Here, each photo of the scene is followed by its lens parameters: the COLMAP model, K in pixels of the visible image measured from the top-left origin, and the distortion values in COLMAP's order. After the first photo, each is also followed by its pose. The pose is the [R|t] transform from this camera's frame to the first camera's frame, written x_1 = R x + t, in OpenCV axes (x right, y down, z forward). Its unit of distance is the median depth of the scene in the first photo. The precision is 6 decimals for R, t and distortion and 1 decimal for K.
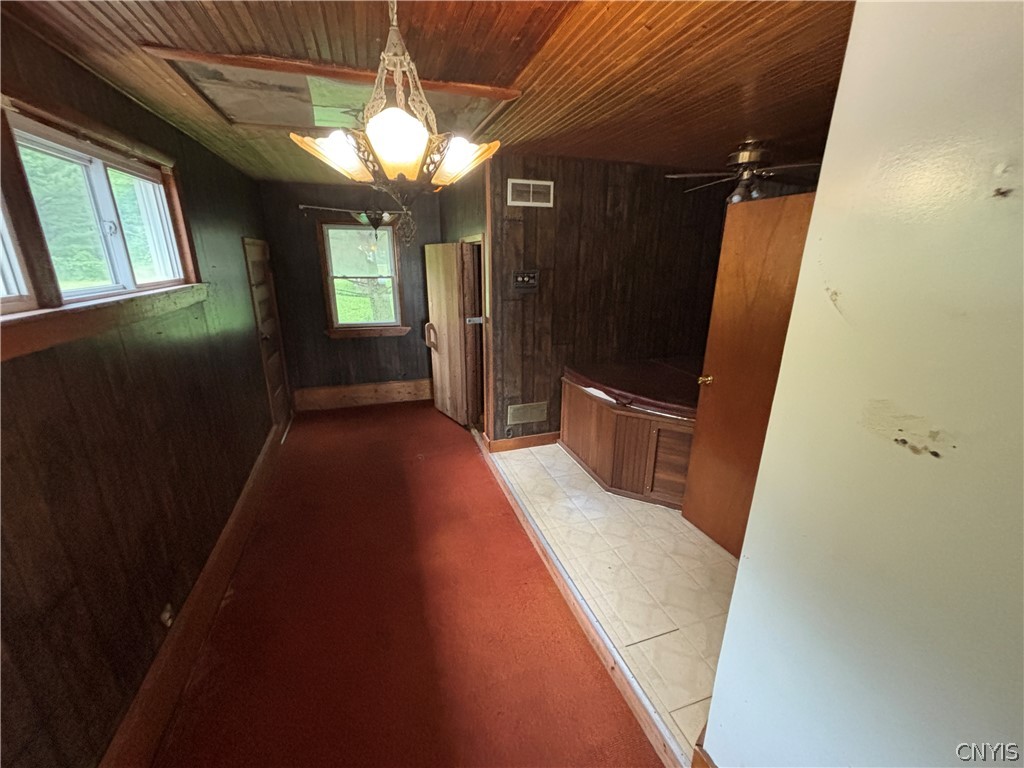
lens RADIAL K [[409.6, 0, 512.0], [0, 409.6, 384.0], [0, 0, 1]] dist [-0.000924, -0.000498]
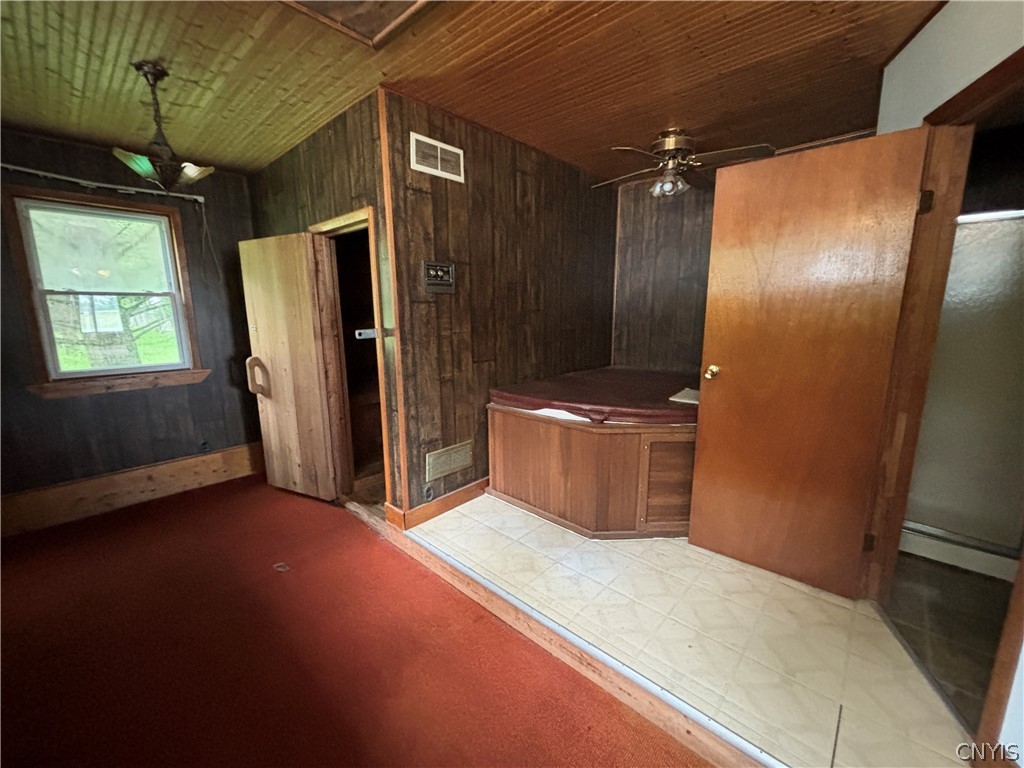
lens RADIAL K [[412.5, 0, 509.7], [0, 412.5, 381.1], [0, 0, 1]] dist [-0.001627, -0.000325]
pose [[0.877480, -0.095187, 0.470072, -0.206122], [0.152682, 0.984557, -0.085643, 0.013241], [-0.454661, 0.146922, 0.878463, 0.306938]]
